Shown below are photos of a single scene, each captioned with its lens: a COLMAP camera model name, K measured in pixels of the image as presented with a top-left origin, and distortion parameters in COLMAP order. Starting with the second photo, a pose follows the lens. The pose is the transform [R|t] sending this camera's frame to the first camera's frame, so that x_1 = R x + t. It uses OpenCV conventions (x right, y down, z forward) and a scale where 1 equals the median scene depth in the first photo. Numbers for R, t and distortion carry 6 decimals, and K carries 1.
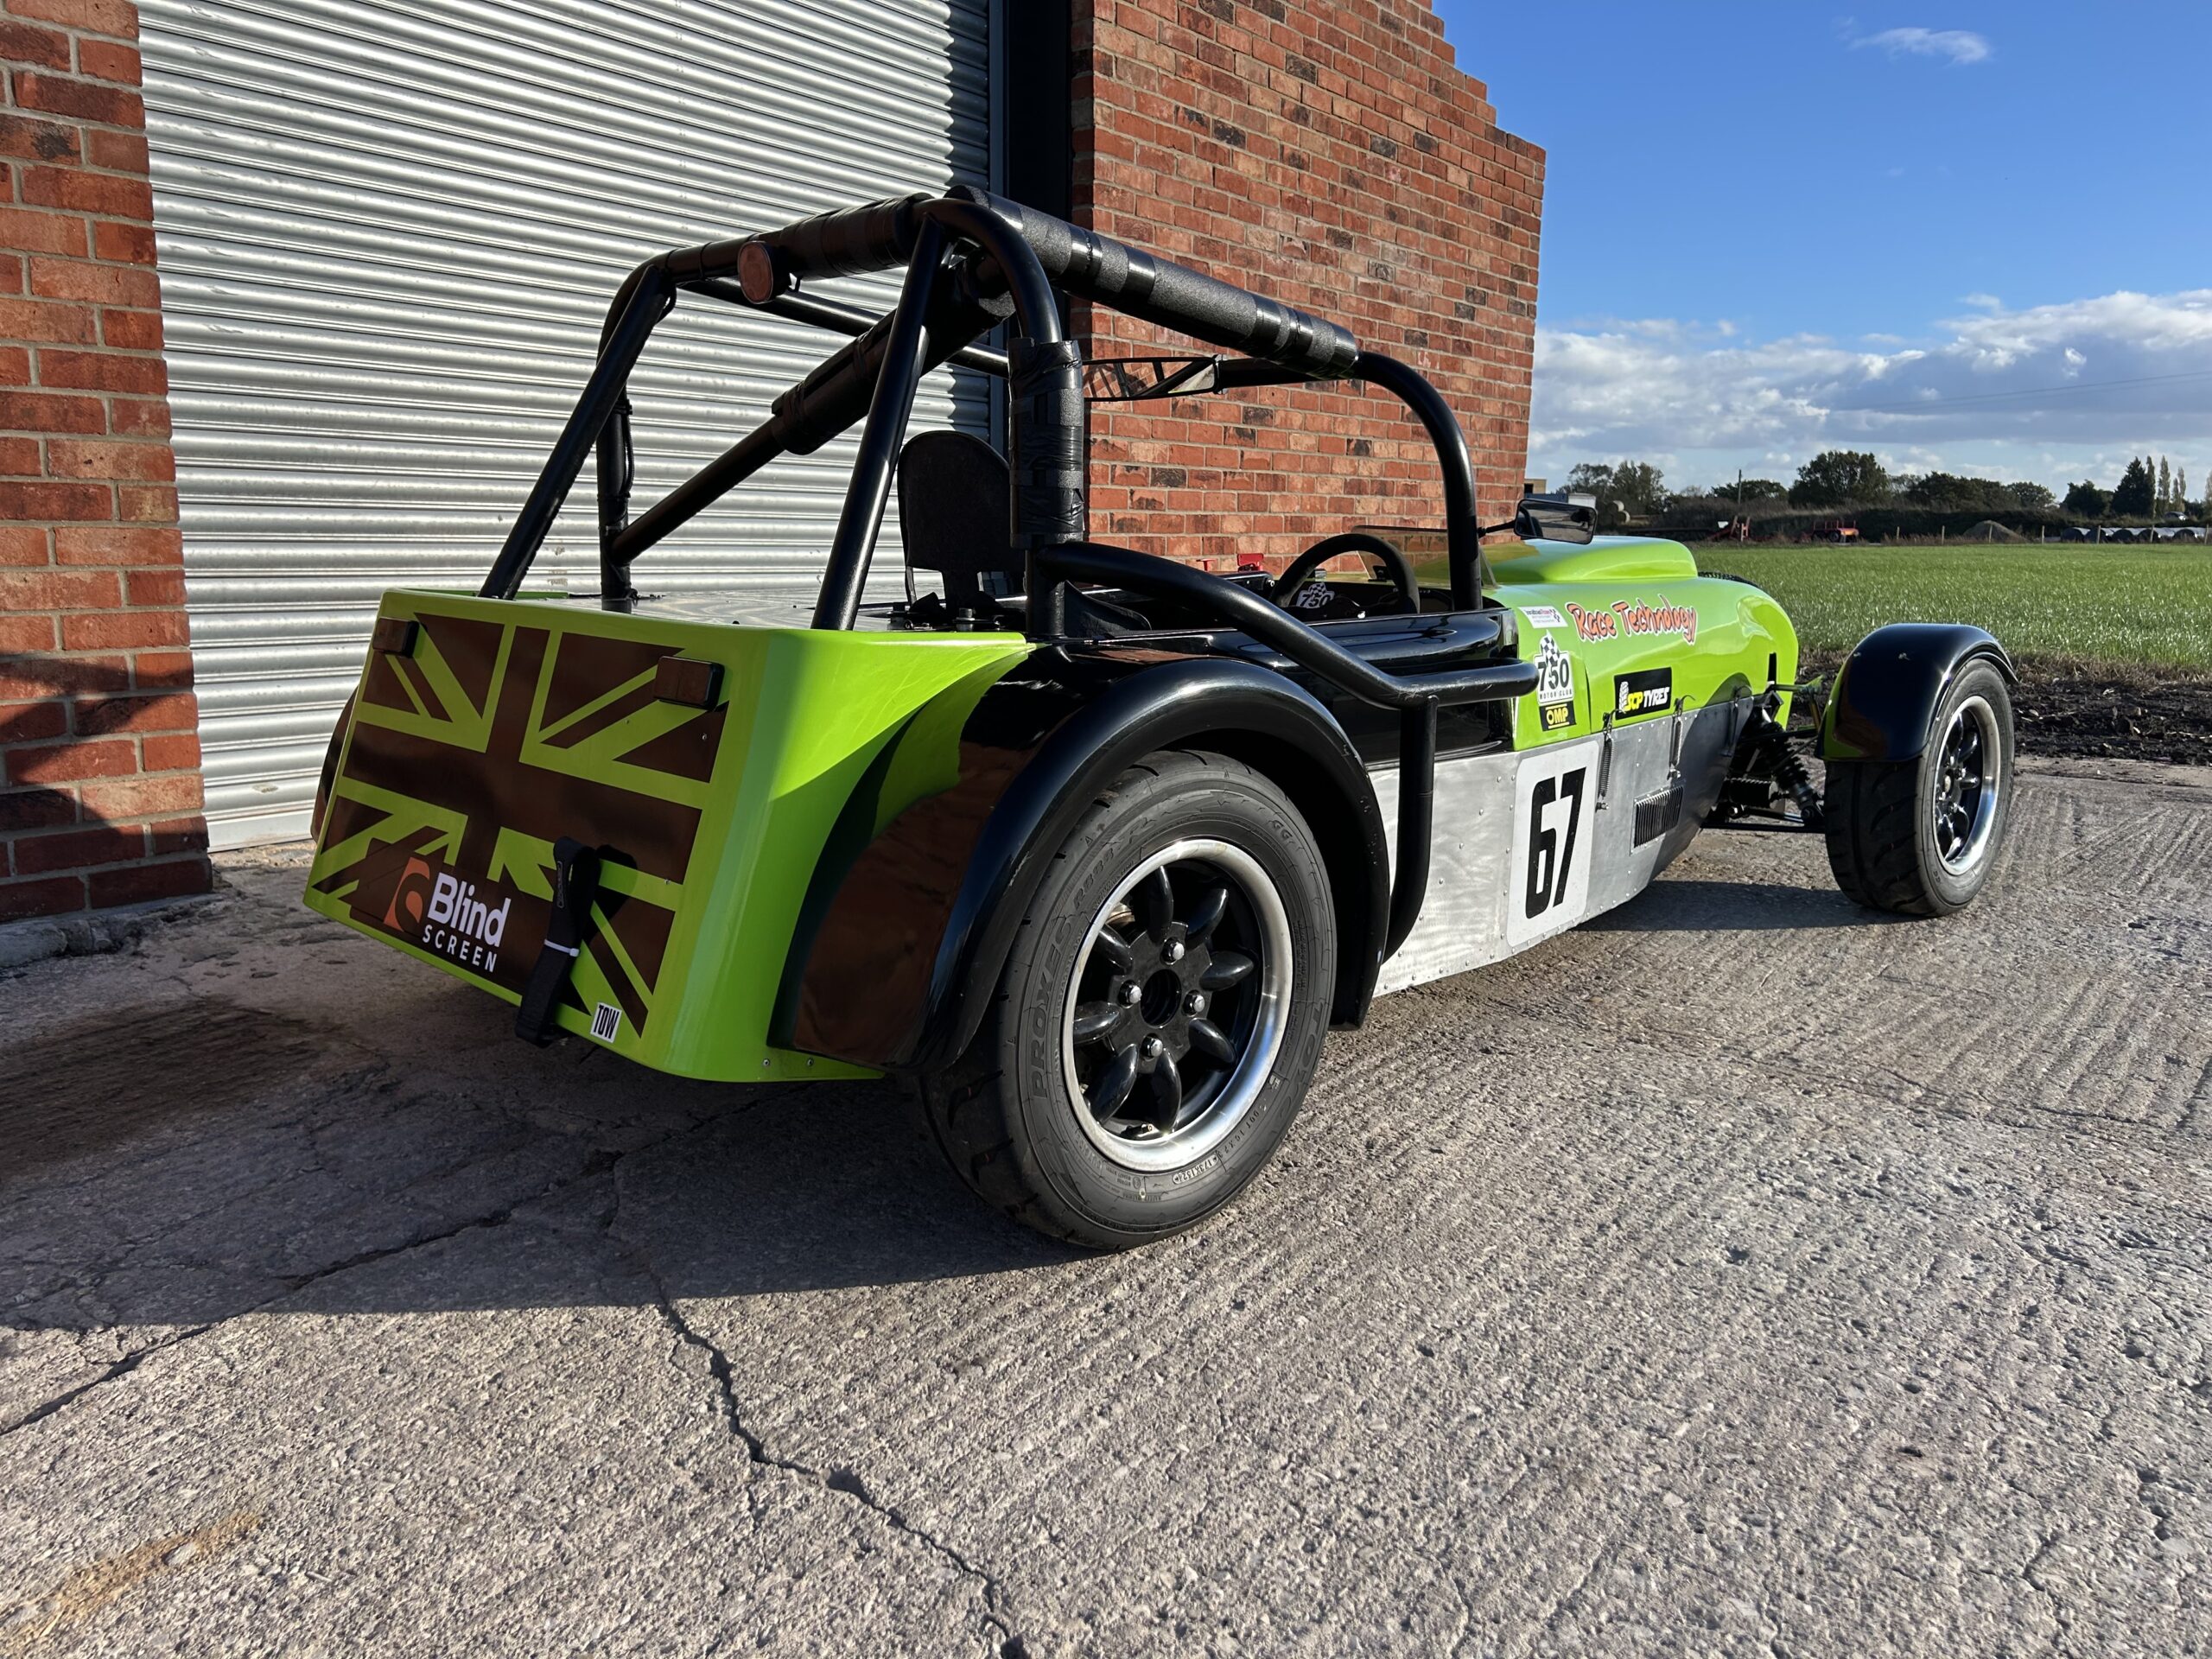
lens RADIAL K [[1676.9, 0, 1086.9], [0, 1676.9, 827.4], [0, 0, 1]] dist [0.042162, -0.048099]
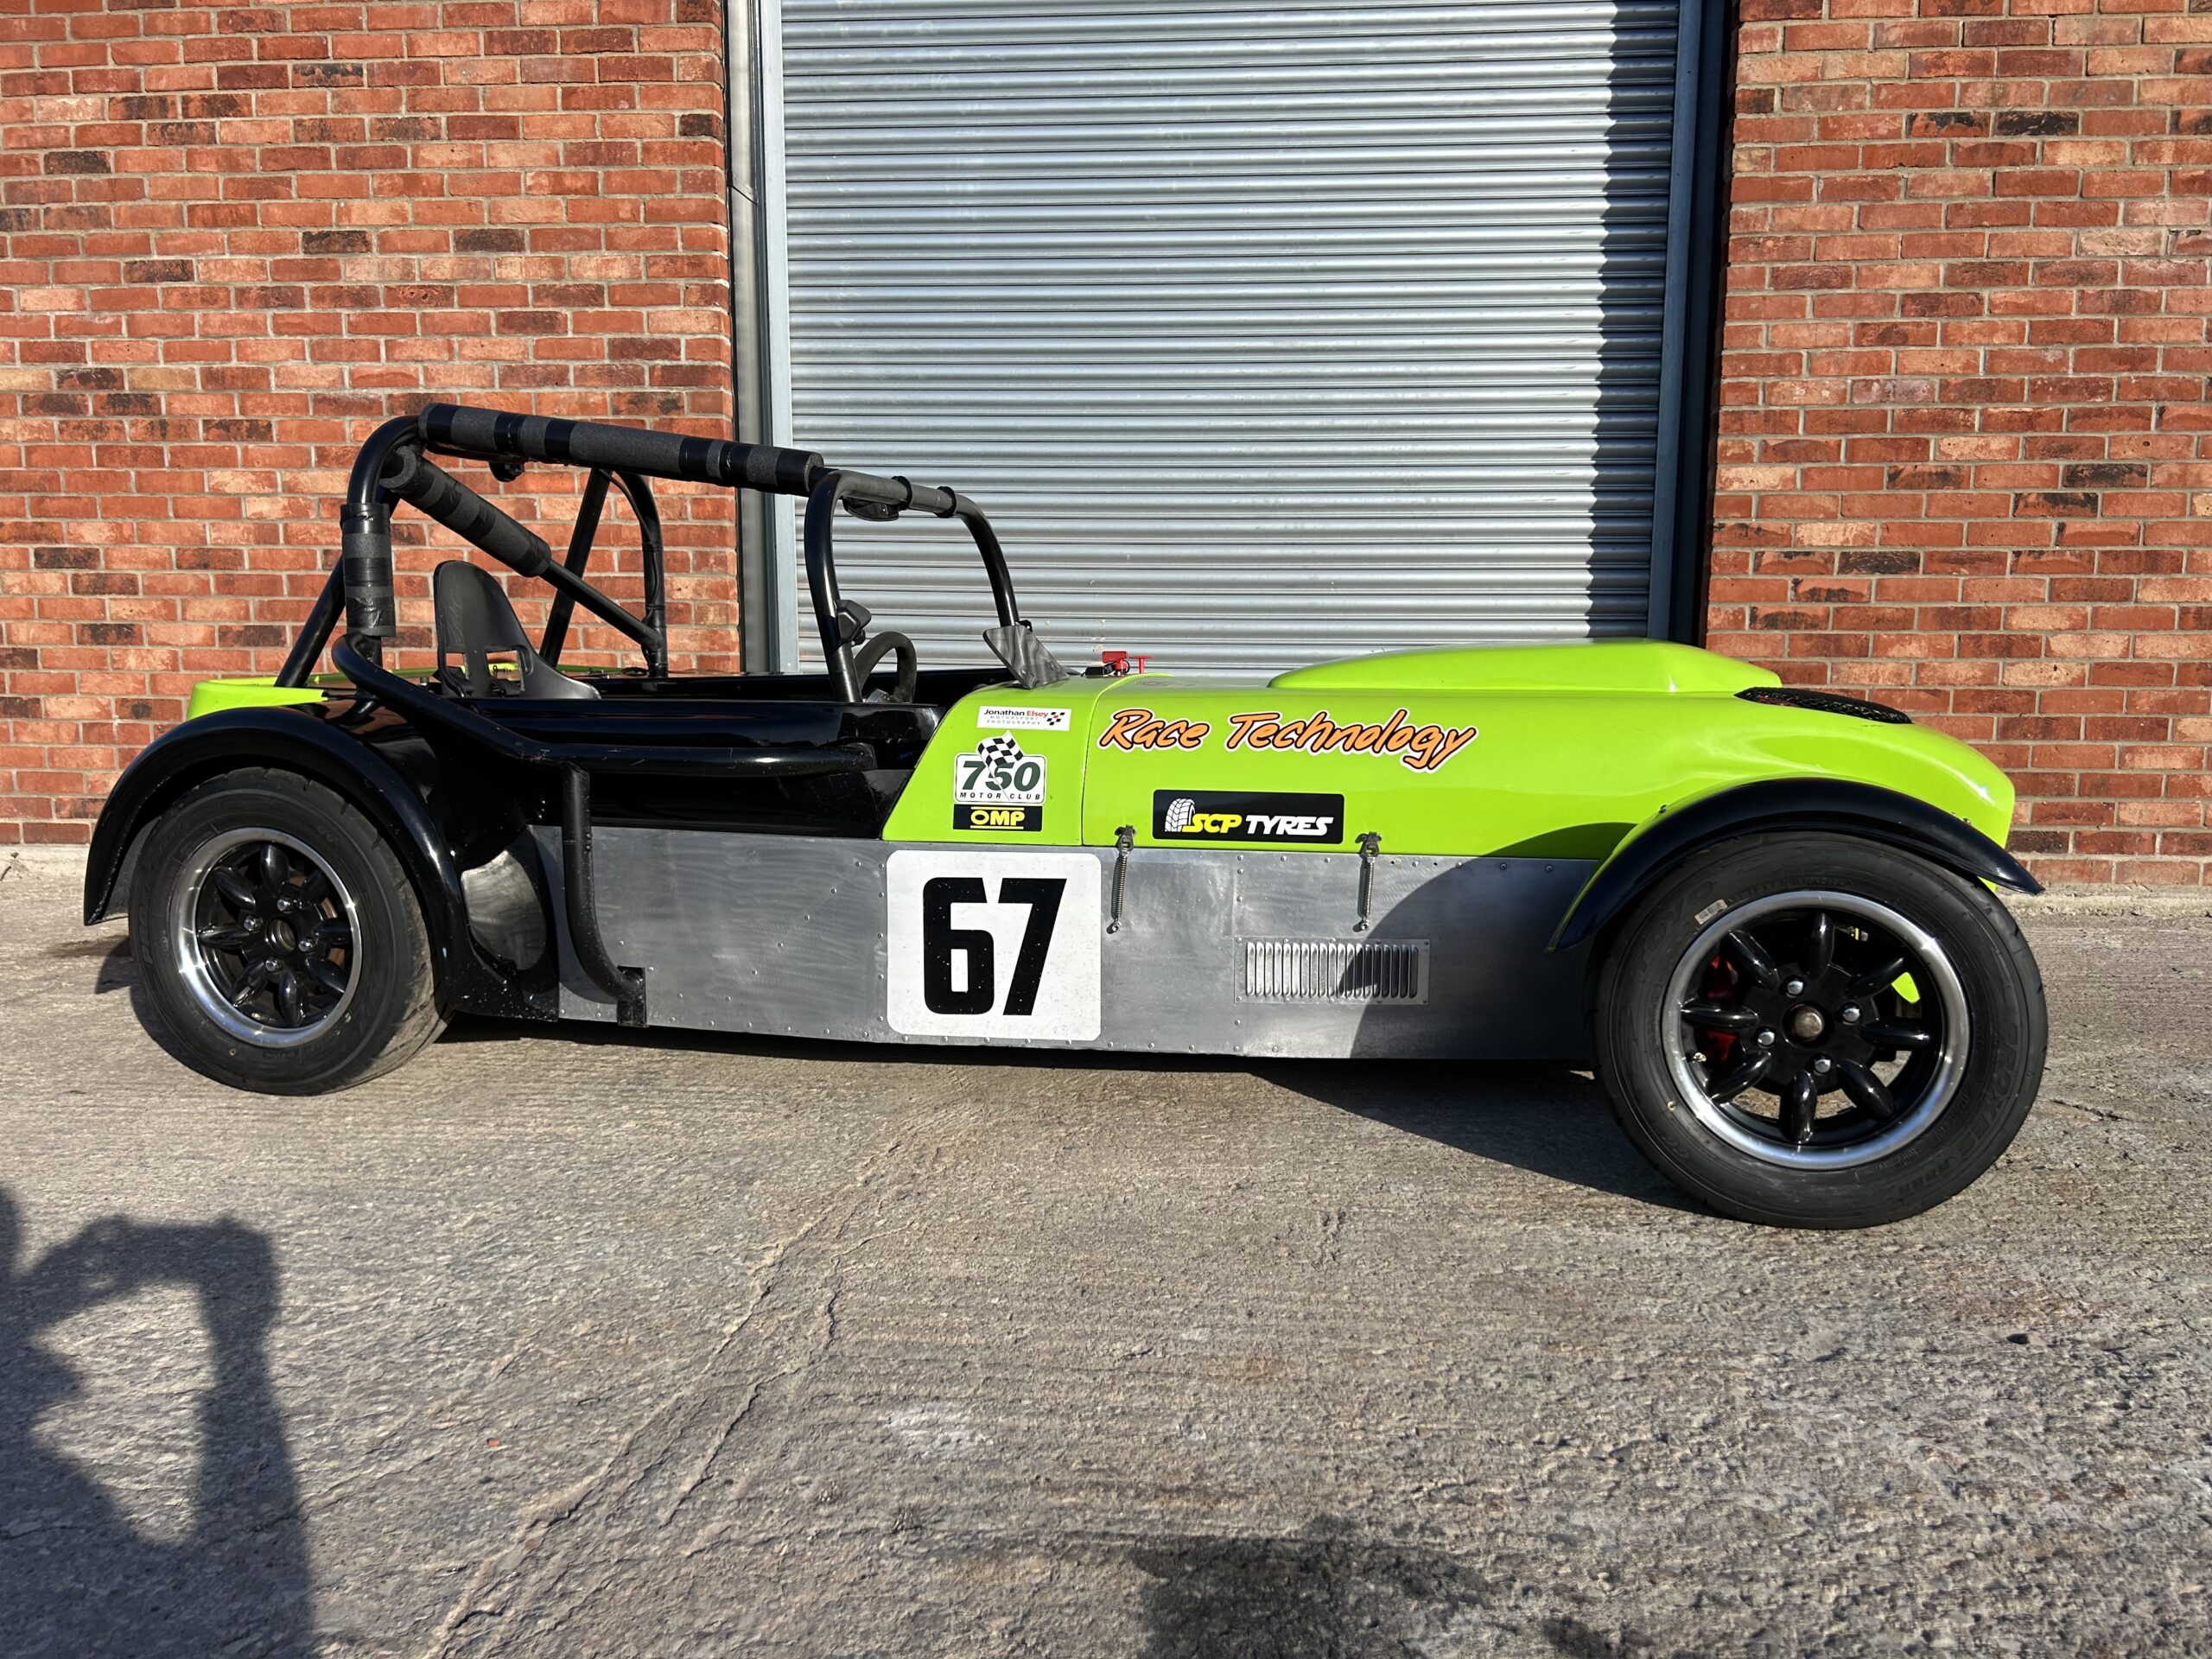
lens RADIAL K [[1675.5, 0, 1100.2], [0, 1675.5, 831.7], [0, 0, 1]] dist [0.040556, -0.033974]
pose [[0.523152, 0.102148, -0.846096, 1.271967], [-0.148341, 0.988550, 0.027625, -0.105379], [0.839230, 0.111059, 0.532315, 0.594578]]
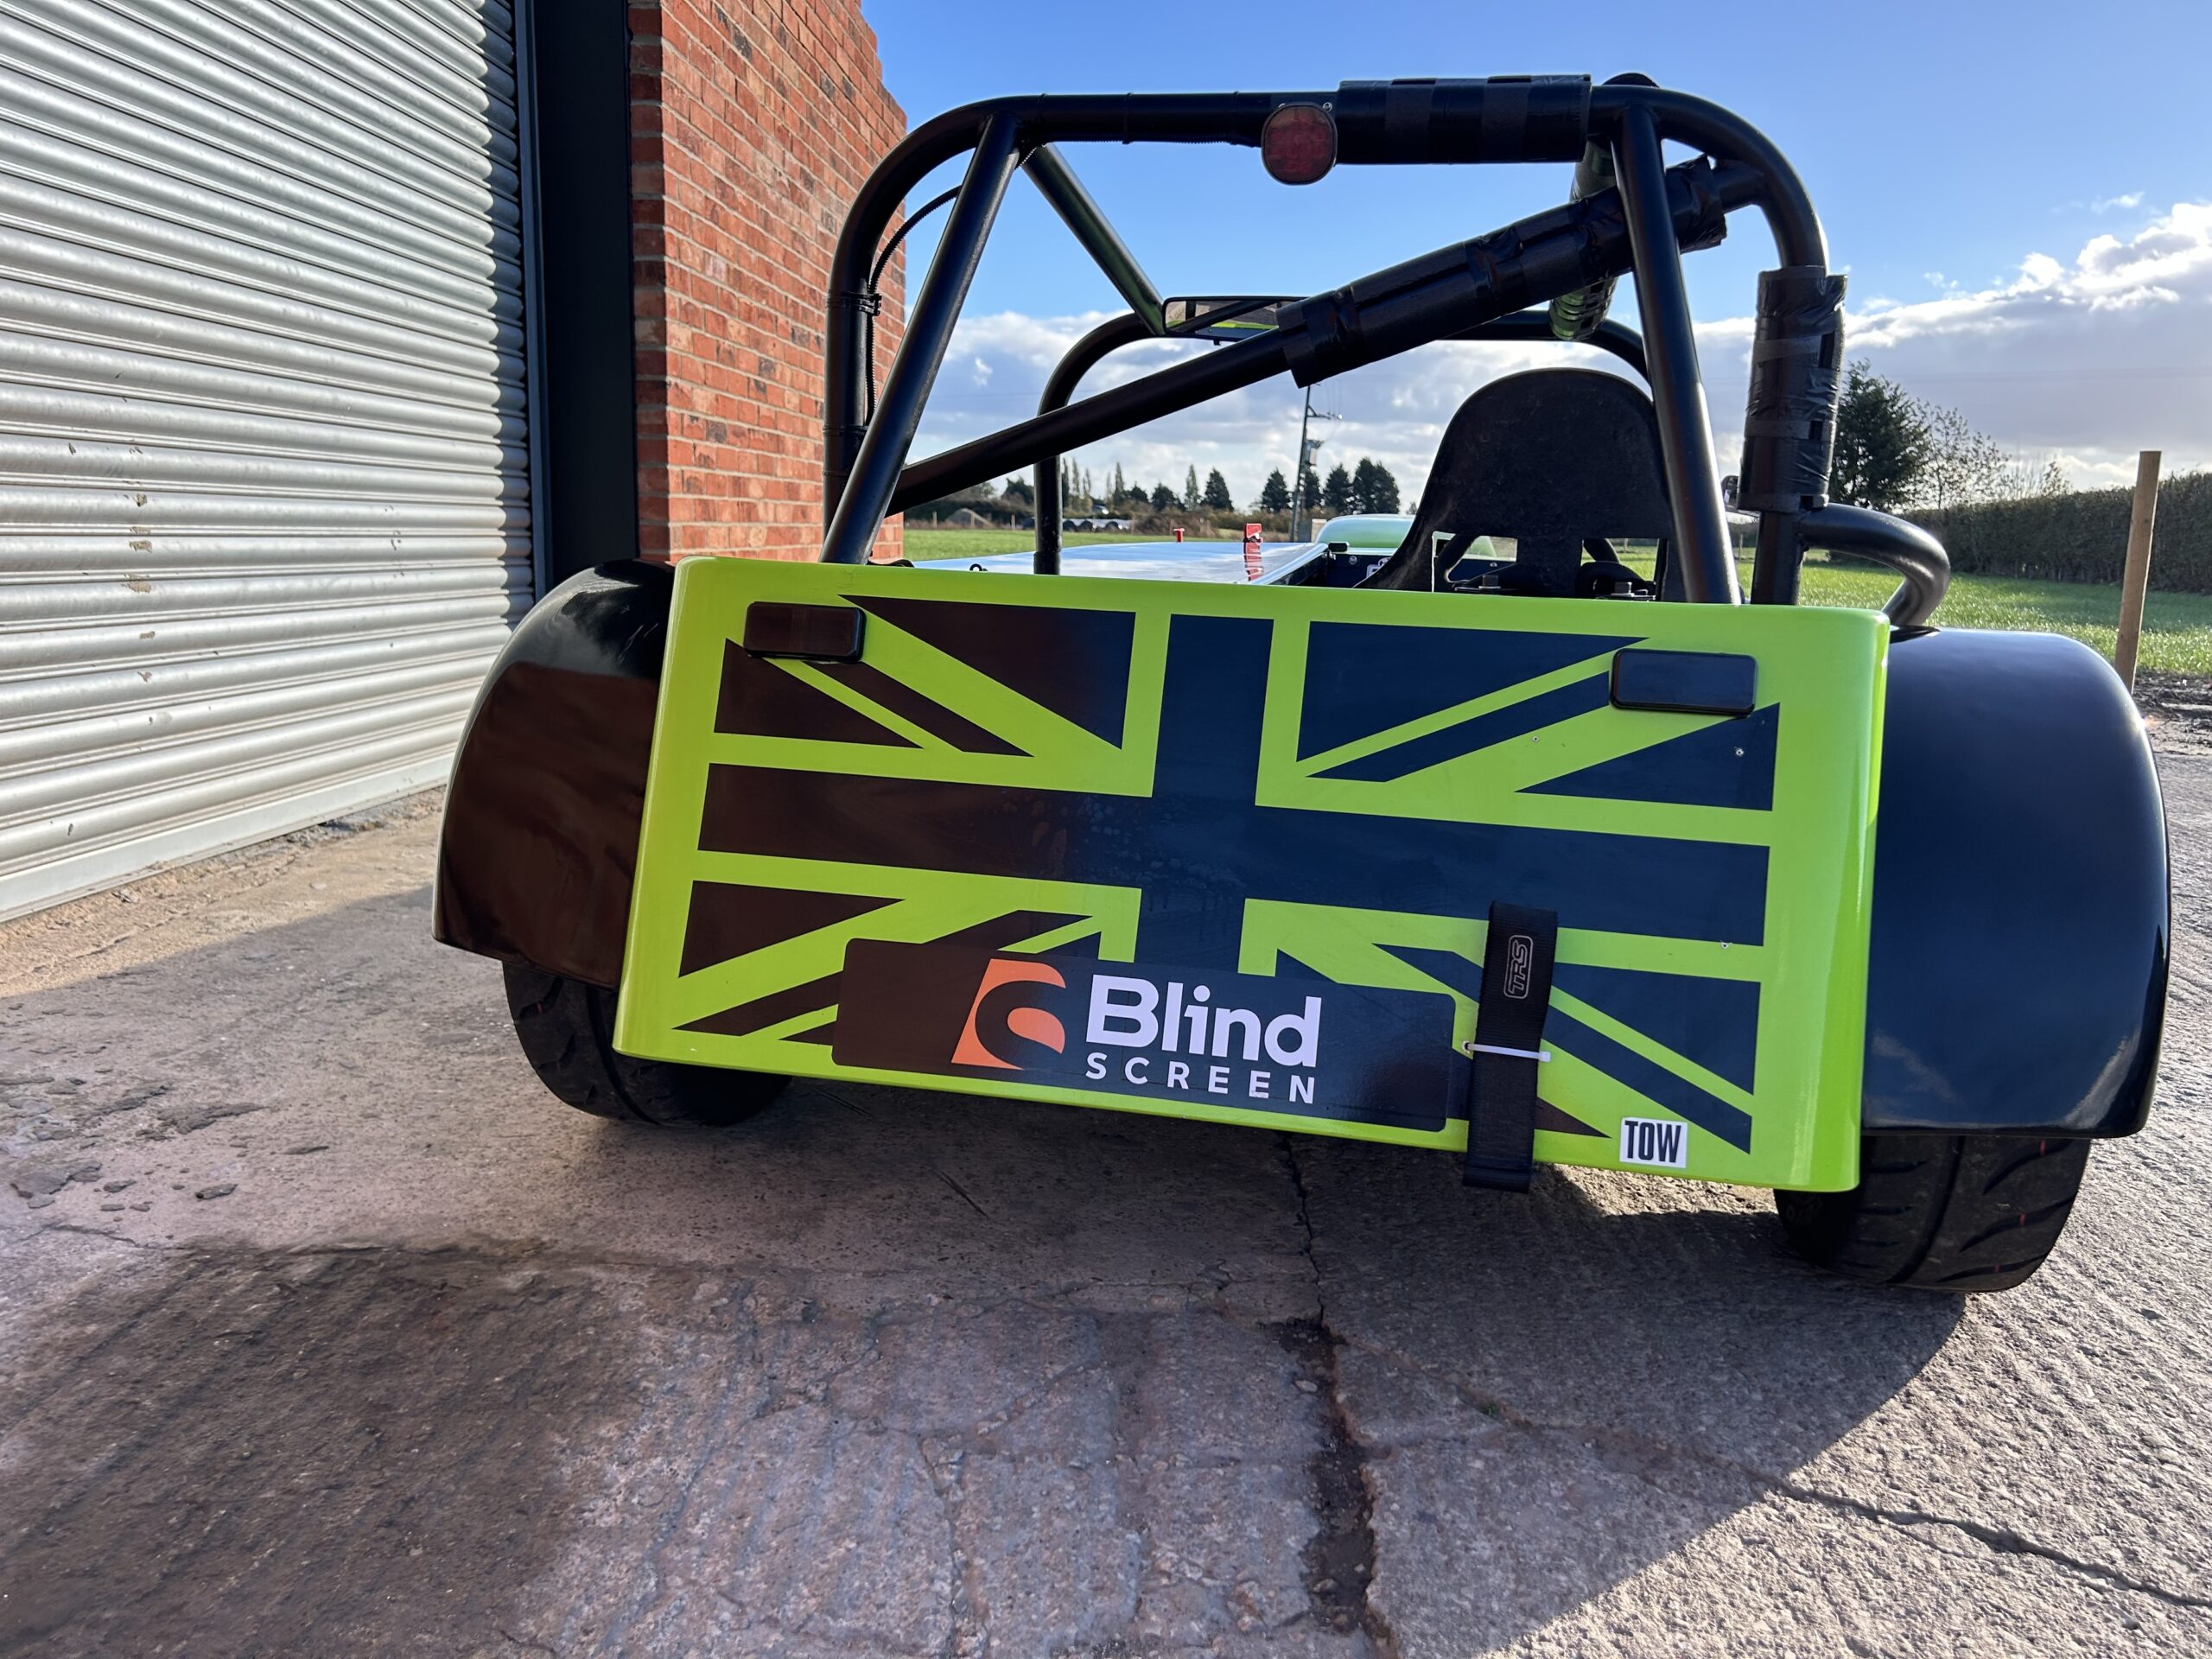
lens RADIAL K [[1672.6, 0, 1117.6], [0, 1672.6, 835.0], [0, 0, 1]] dist [0.093582, -0.122997]
pose [[0.832296, -0.084040, 0.547924, -0.627582], [0.074349, 0.996434, 0.039896, -0.047729], [-0.549323, 0.007532, 0.835576, 0.357031]]
